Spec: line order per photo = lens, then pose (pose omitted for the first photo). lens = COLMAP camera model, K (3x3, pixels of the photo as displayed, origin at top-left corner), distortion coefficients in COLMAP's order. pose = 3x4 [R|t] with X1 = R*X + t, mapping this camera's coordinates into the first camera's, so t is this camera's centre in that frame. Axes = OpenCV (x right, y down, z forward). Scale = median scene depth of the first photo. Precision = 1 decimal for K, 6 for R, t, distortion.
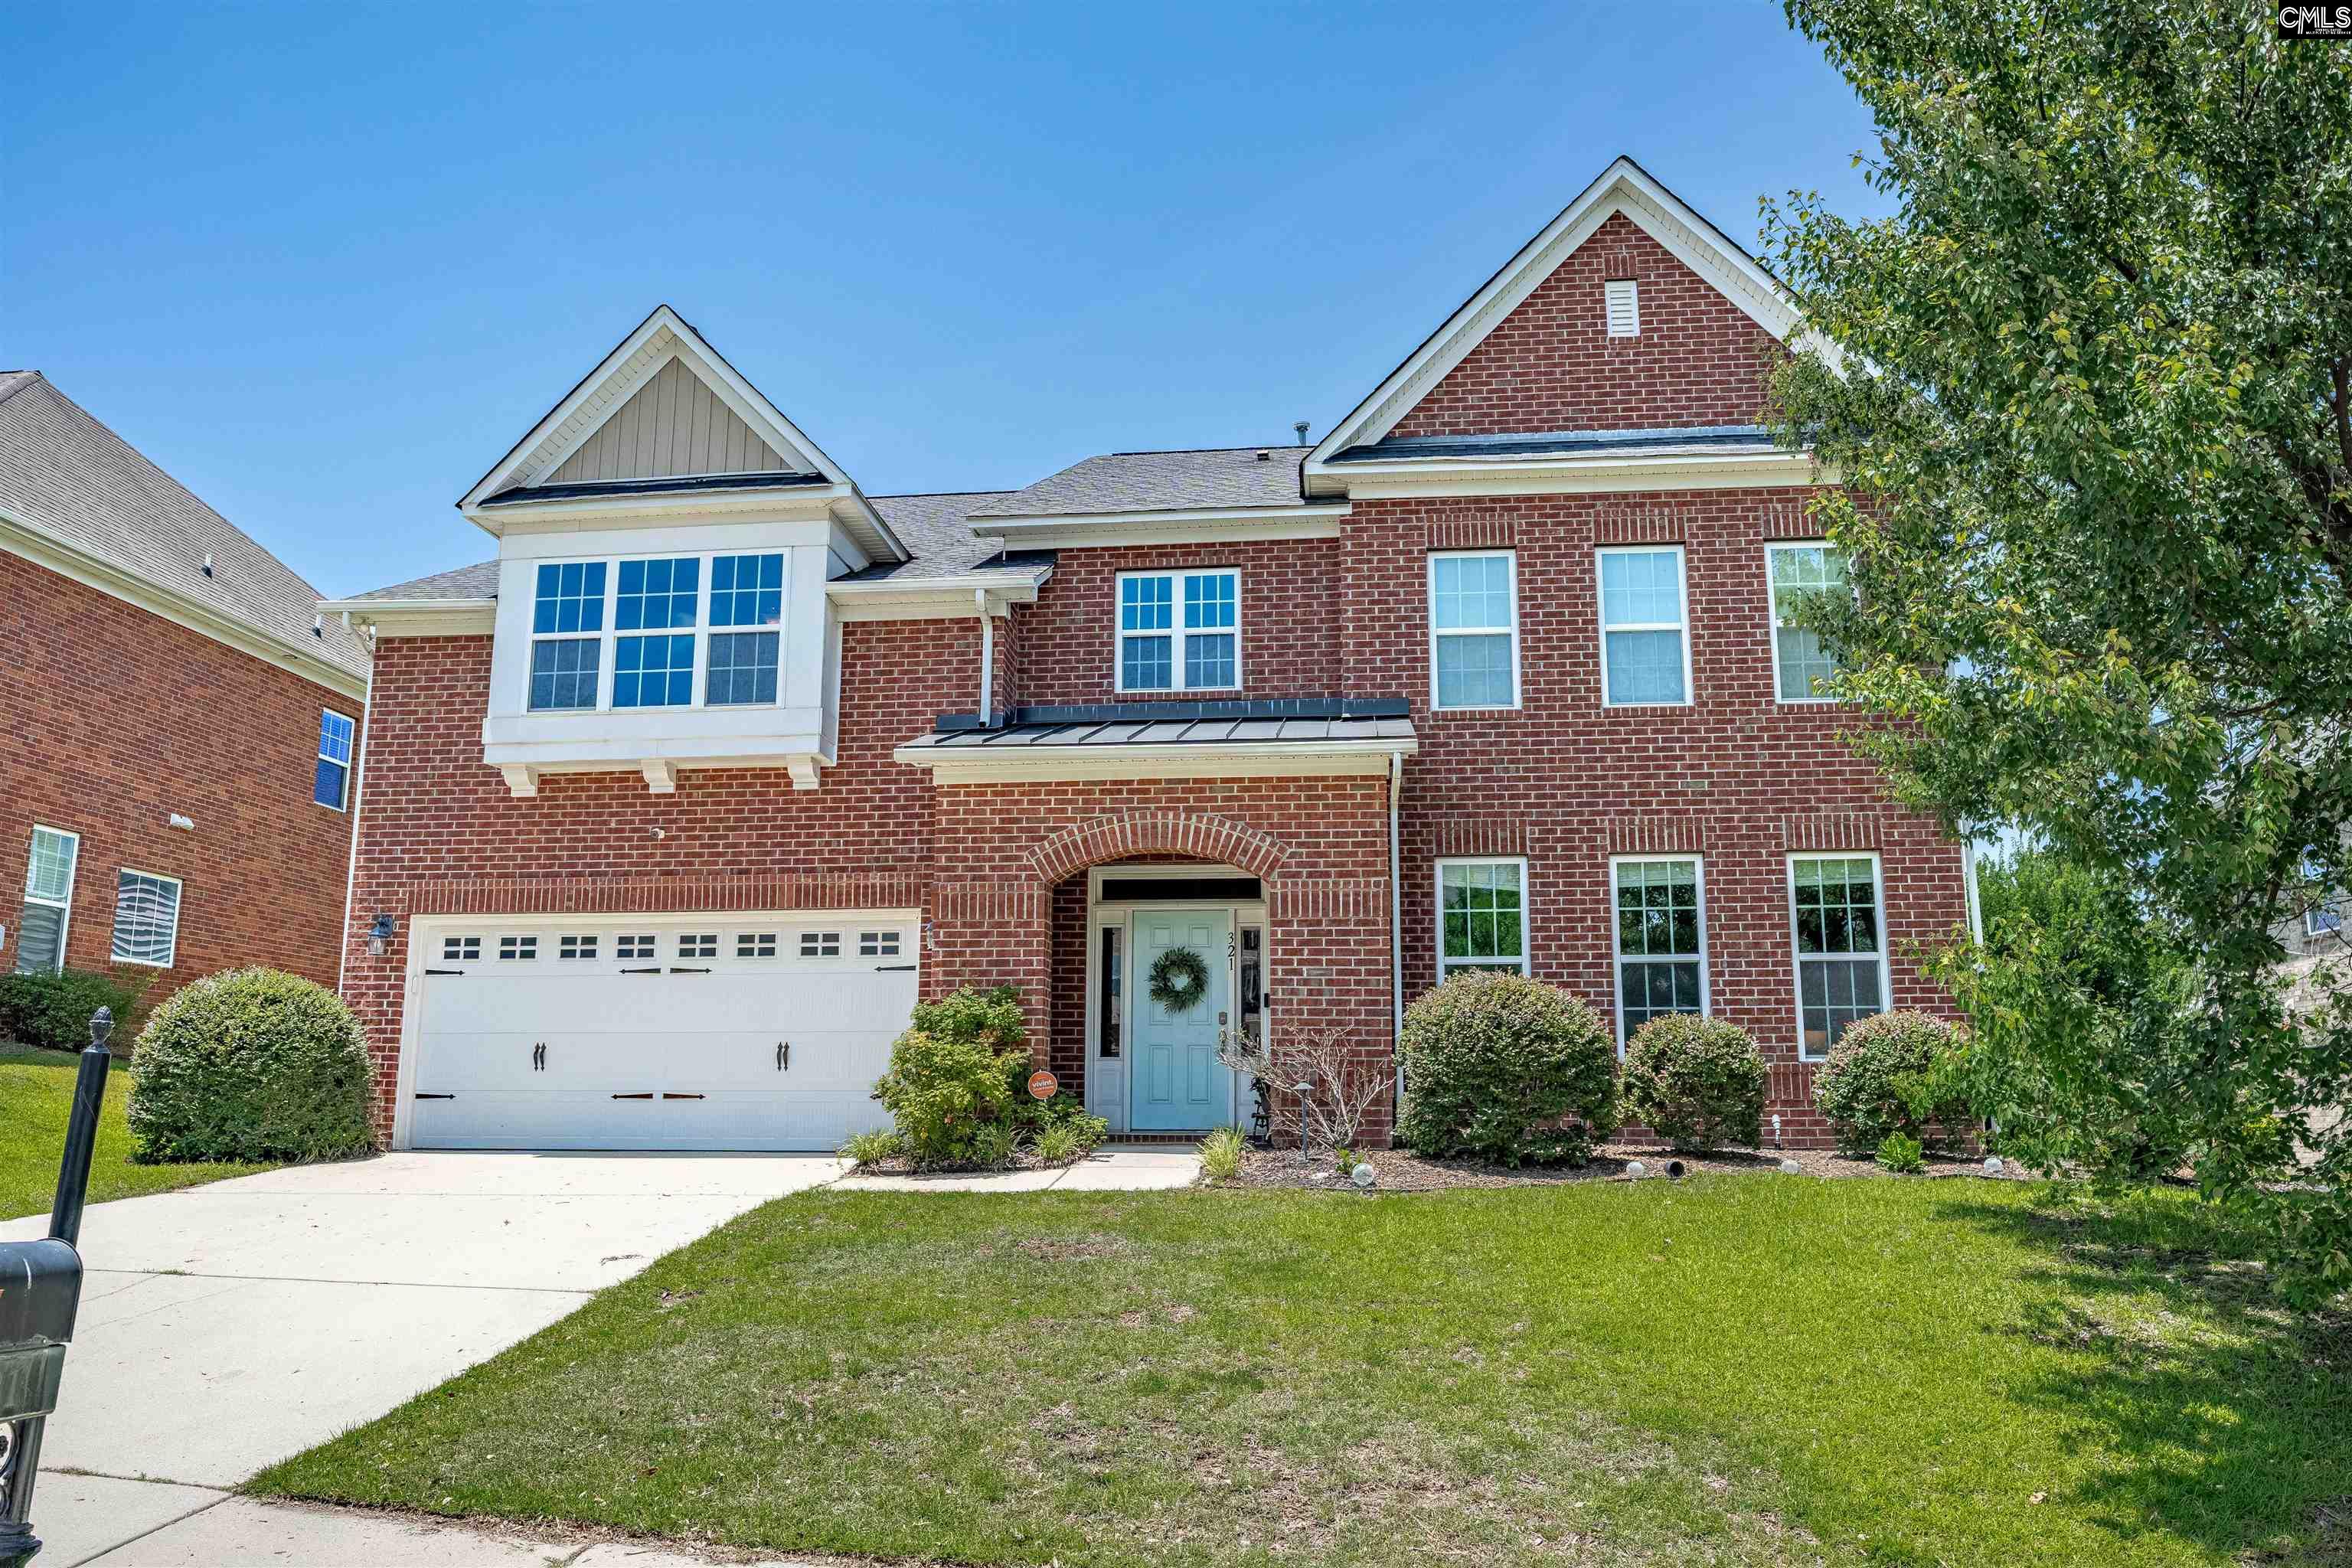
lens RADIAL K [[1611.2, 0, 1175.9], [0, 1611.2, 790.0], [0, 0, 1]] dist [-0.036889, 0.002223]
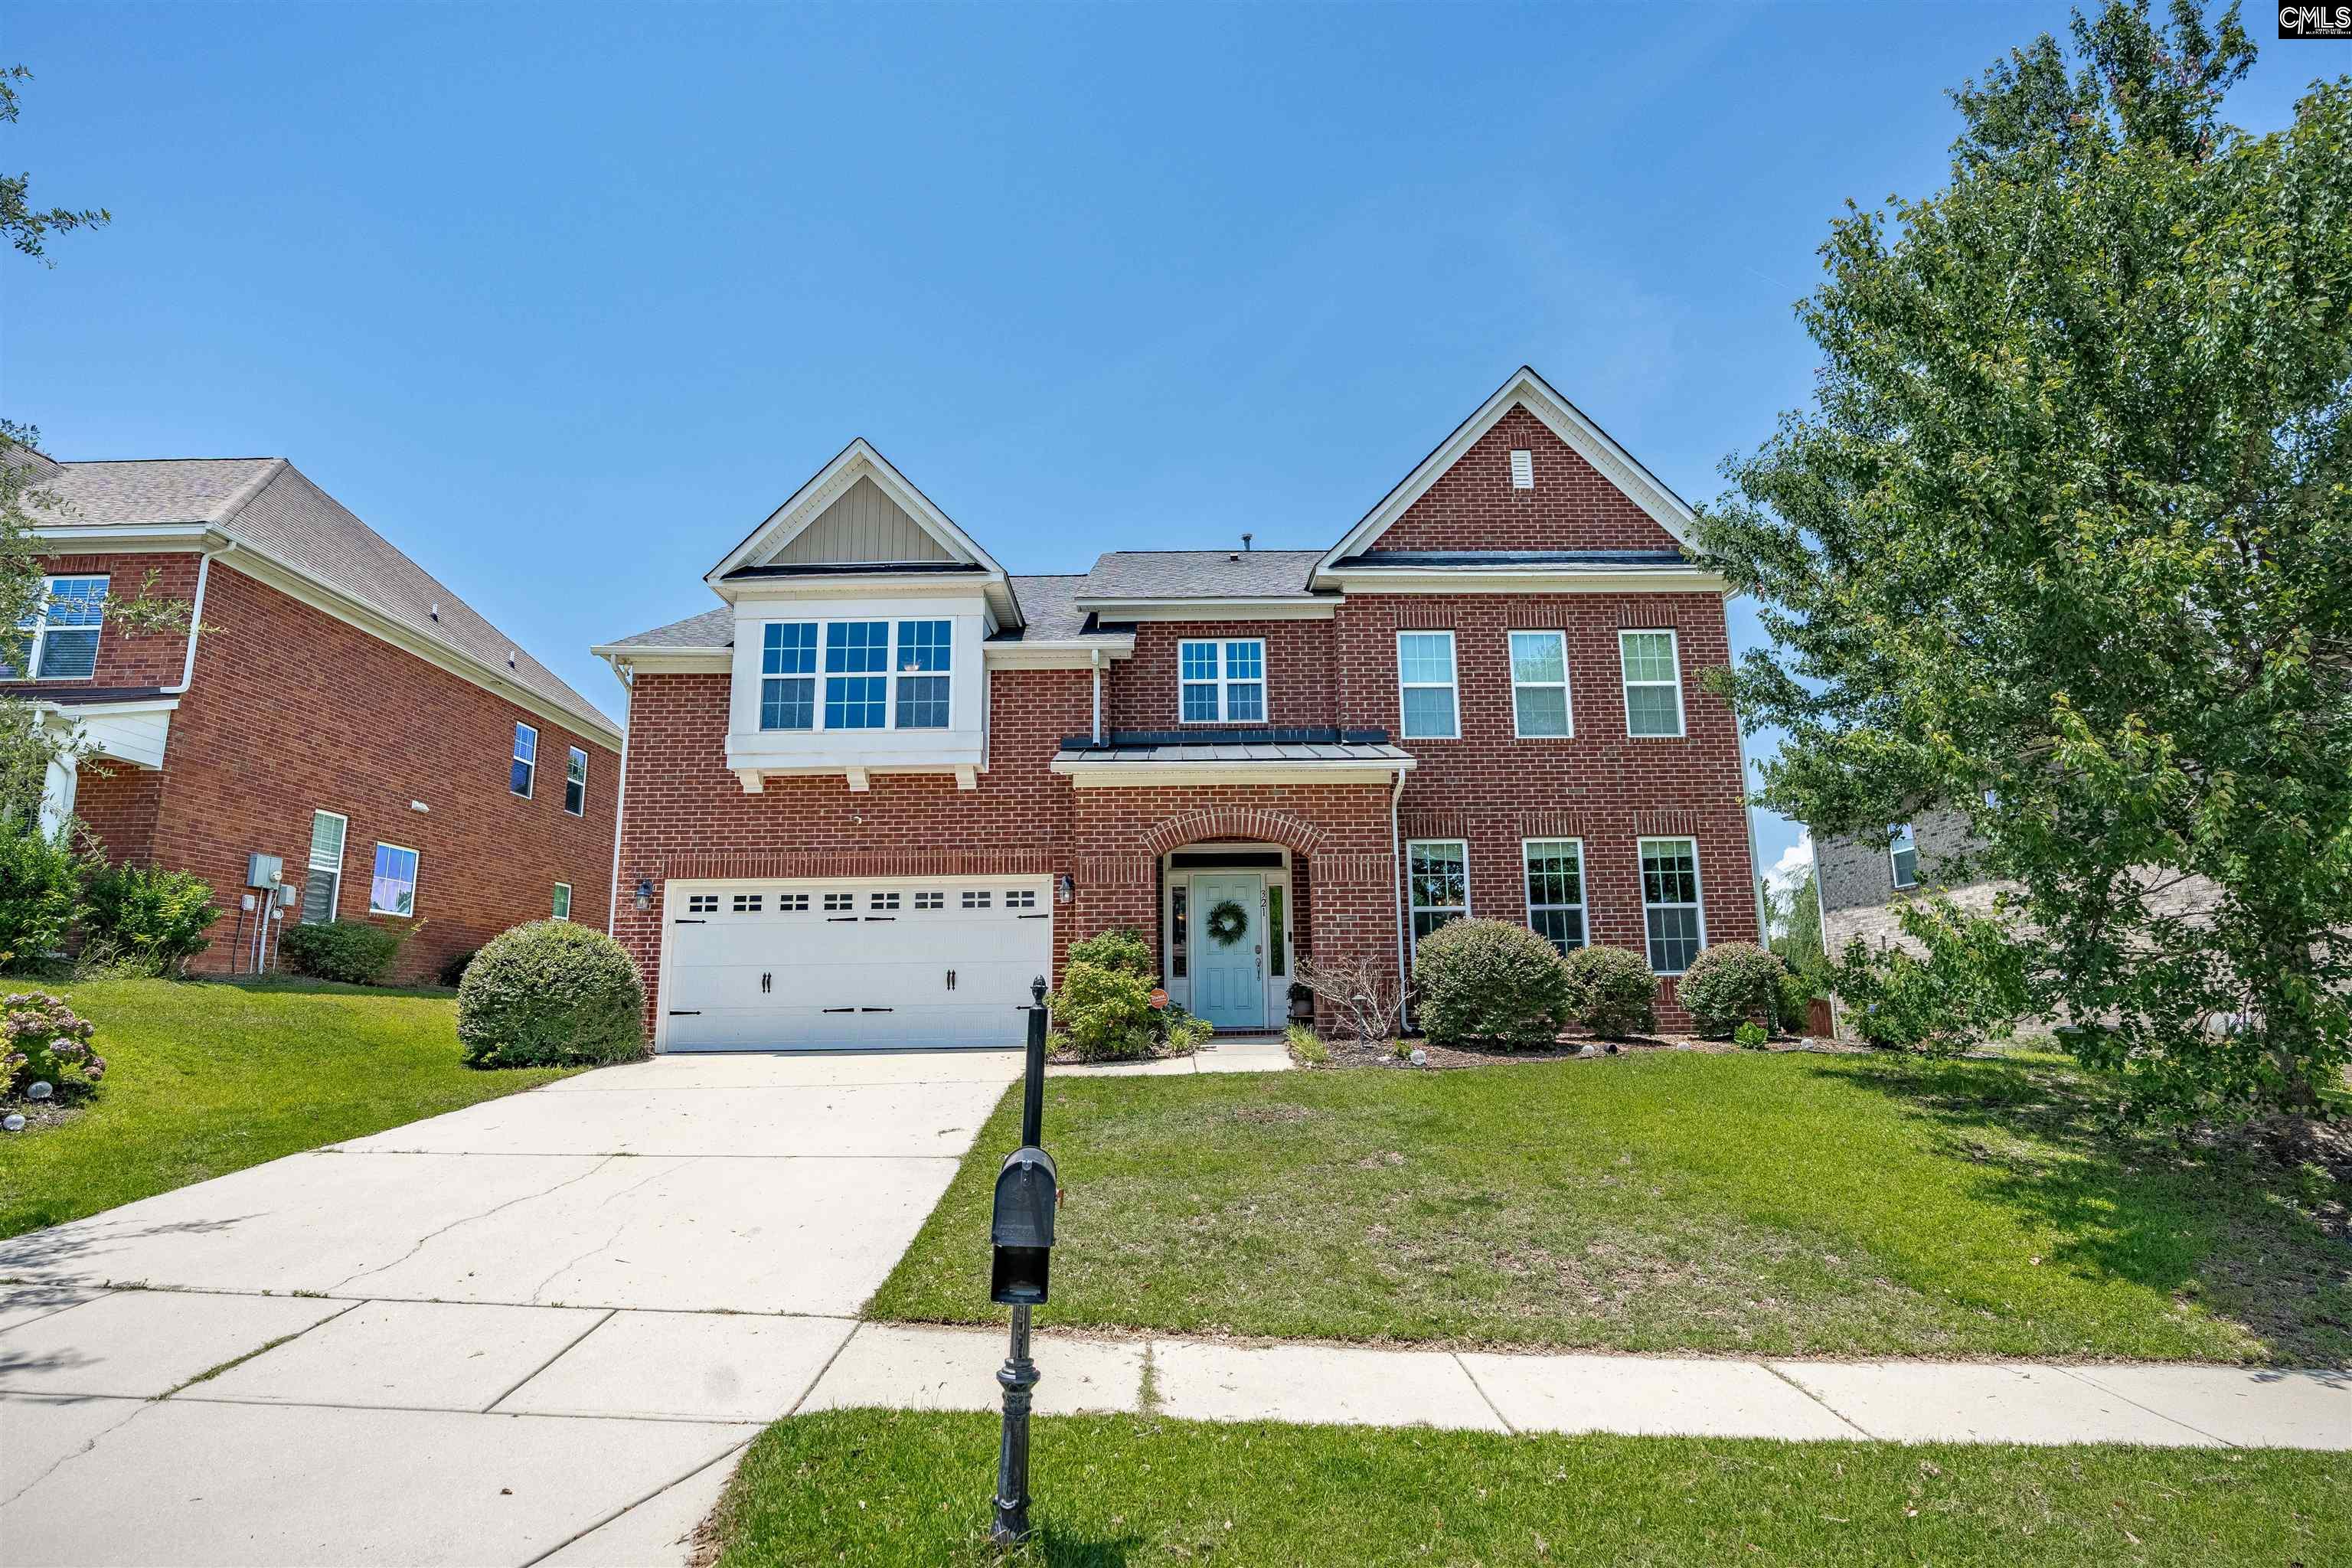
lens RADIAL K [[1127.6, 0, 1176.0], [0, 1127.6, 782.5], [0, 0, 1]] dist [-0.019242, 0.000494]
pose [[0.992970, 0.007877, 0.118107, -0.164713], [-0.007964, 0.999968, 0.000261, -0.007935], [-0.118101, -0.001200, 0.993001, 0.002819]]
